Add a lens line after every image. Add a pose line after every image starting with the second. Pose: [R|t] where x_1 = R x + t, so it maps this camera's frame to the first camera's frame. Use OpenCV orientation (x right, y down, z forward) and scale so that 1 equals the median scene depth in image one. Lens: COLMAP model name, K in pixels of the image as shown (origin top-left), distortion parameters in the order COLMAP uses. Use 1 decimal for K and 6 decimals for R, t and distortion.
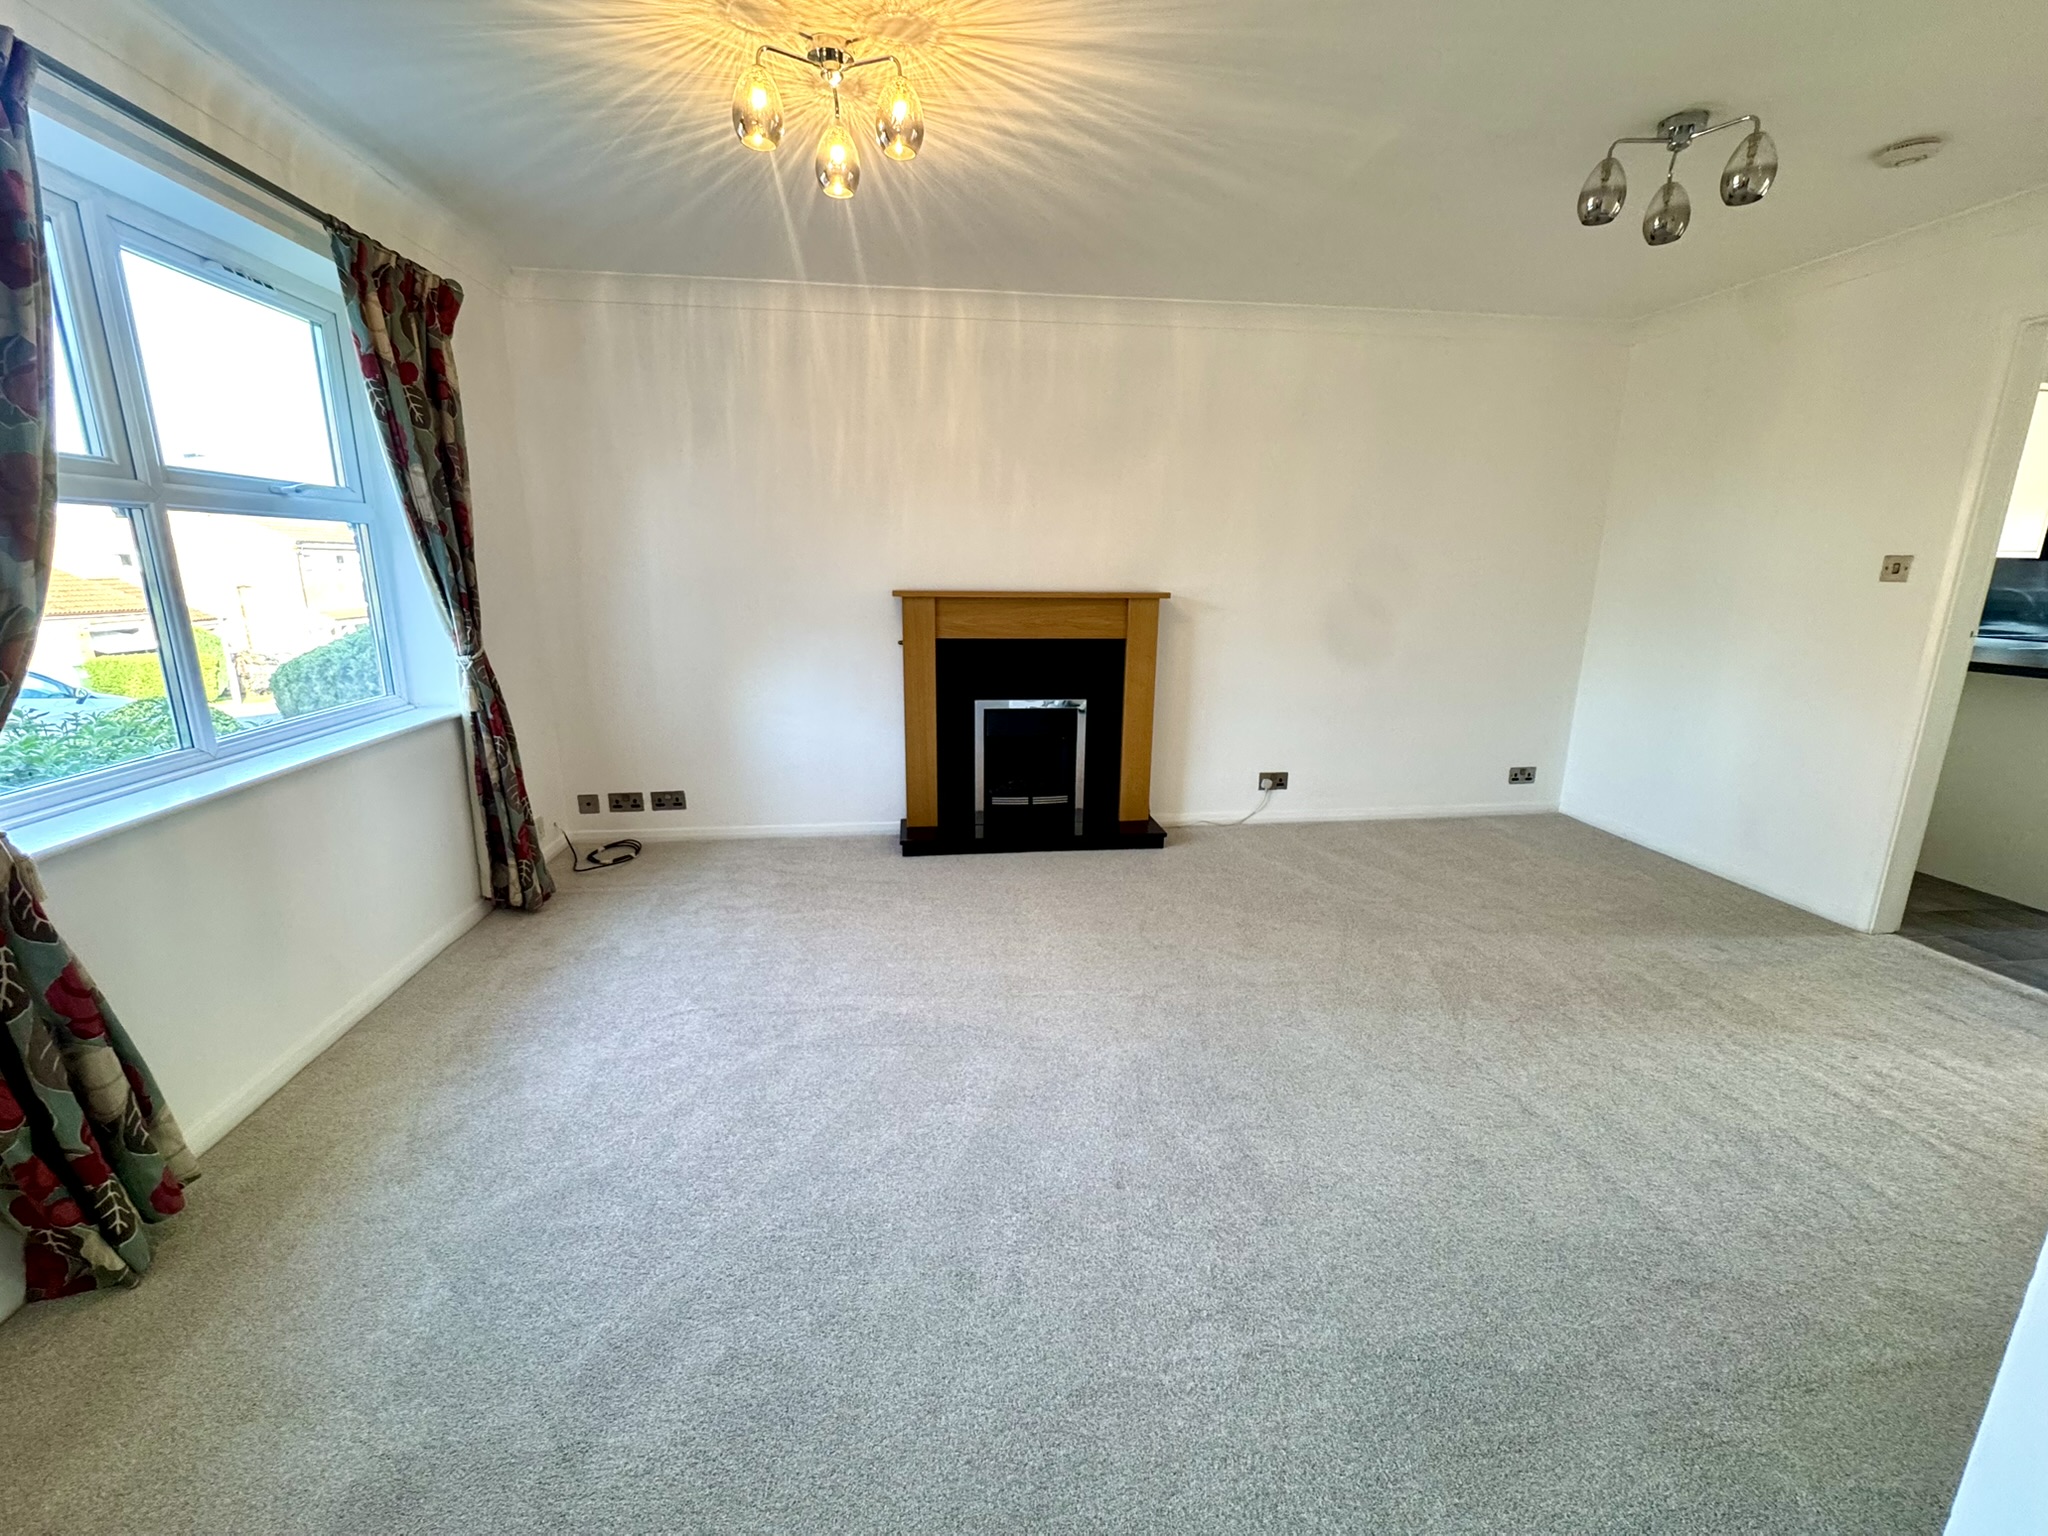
lens RADIAL K [[841.7, 0, 1027.2], [0, 841.7, 766.9], [0, 0, 1]] dist [-0.003069, 0.000015]
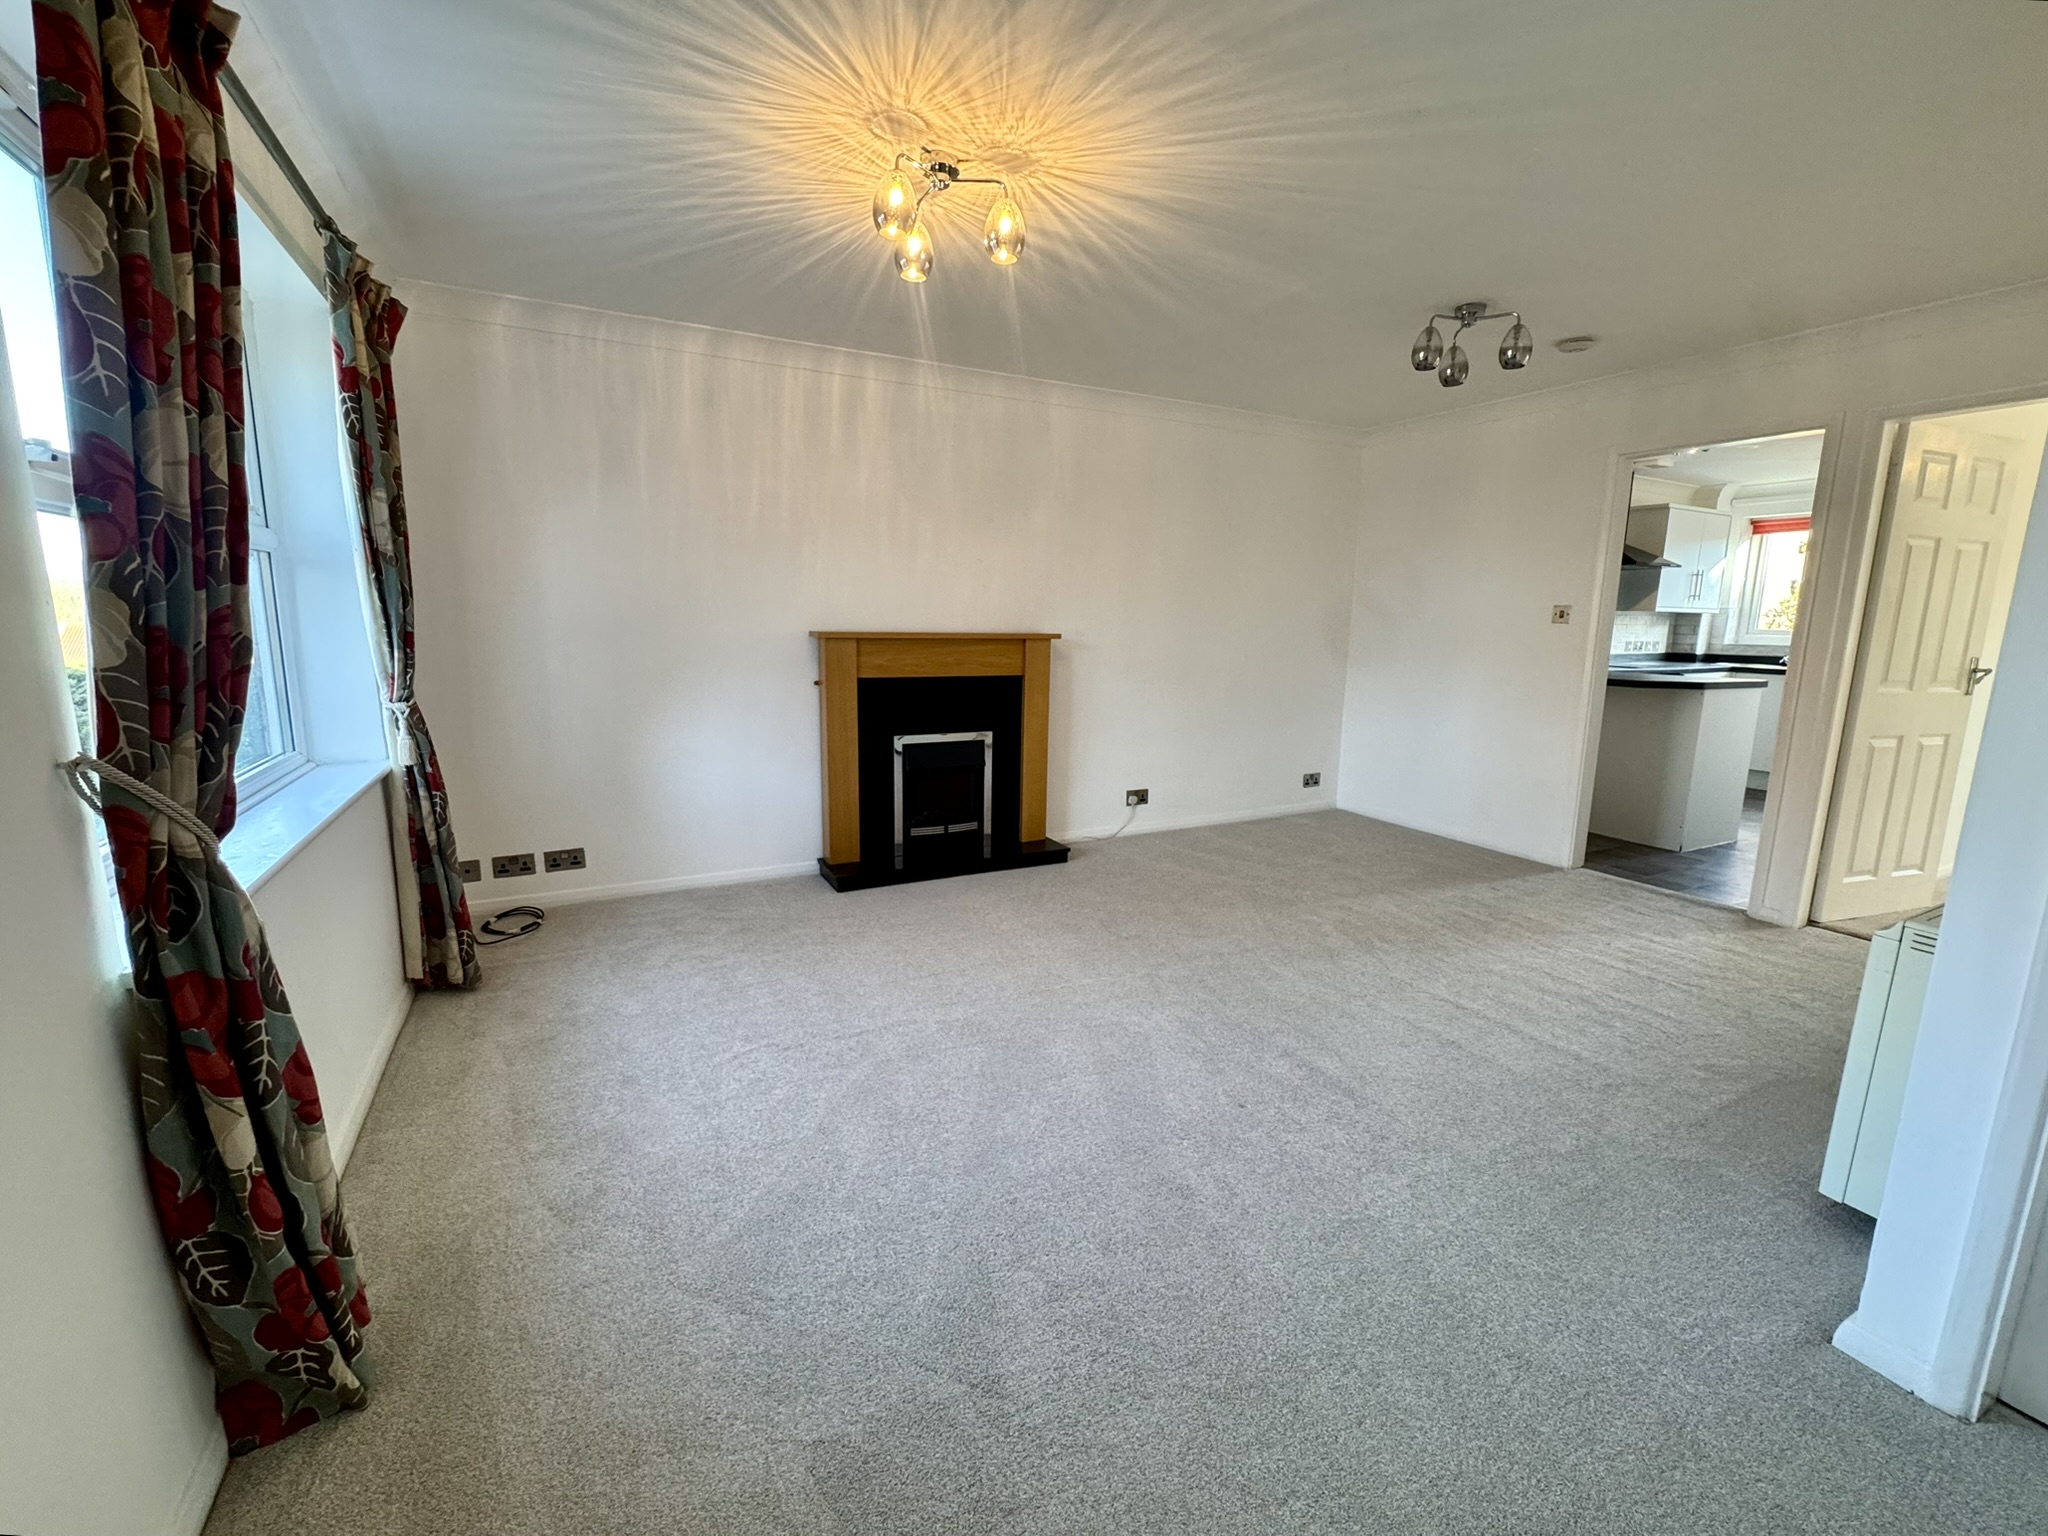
lens RADIAL K [[847.9, 0, 1024.0], [0, 847.9, 768.0], [0, 0, 1]] dist [-0.003422, 0.000123]
pose [[0.939856, -0.054949, 0.337123, -0.329198], [0.073946, 0.996302, -0.043760, 0.022269], [-0.333471, 0.066057, 0.940443, -0.048930]]
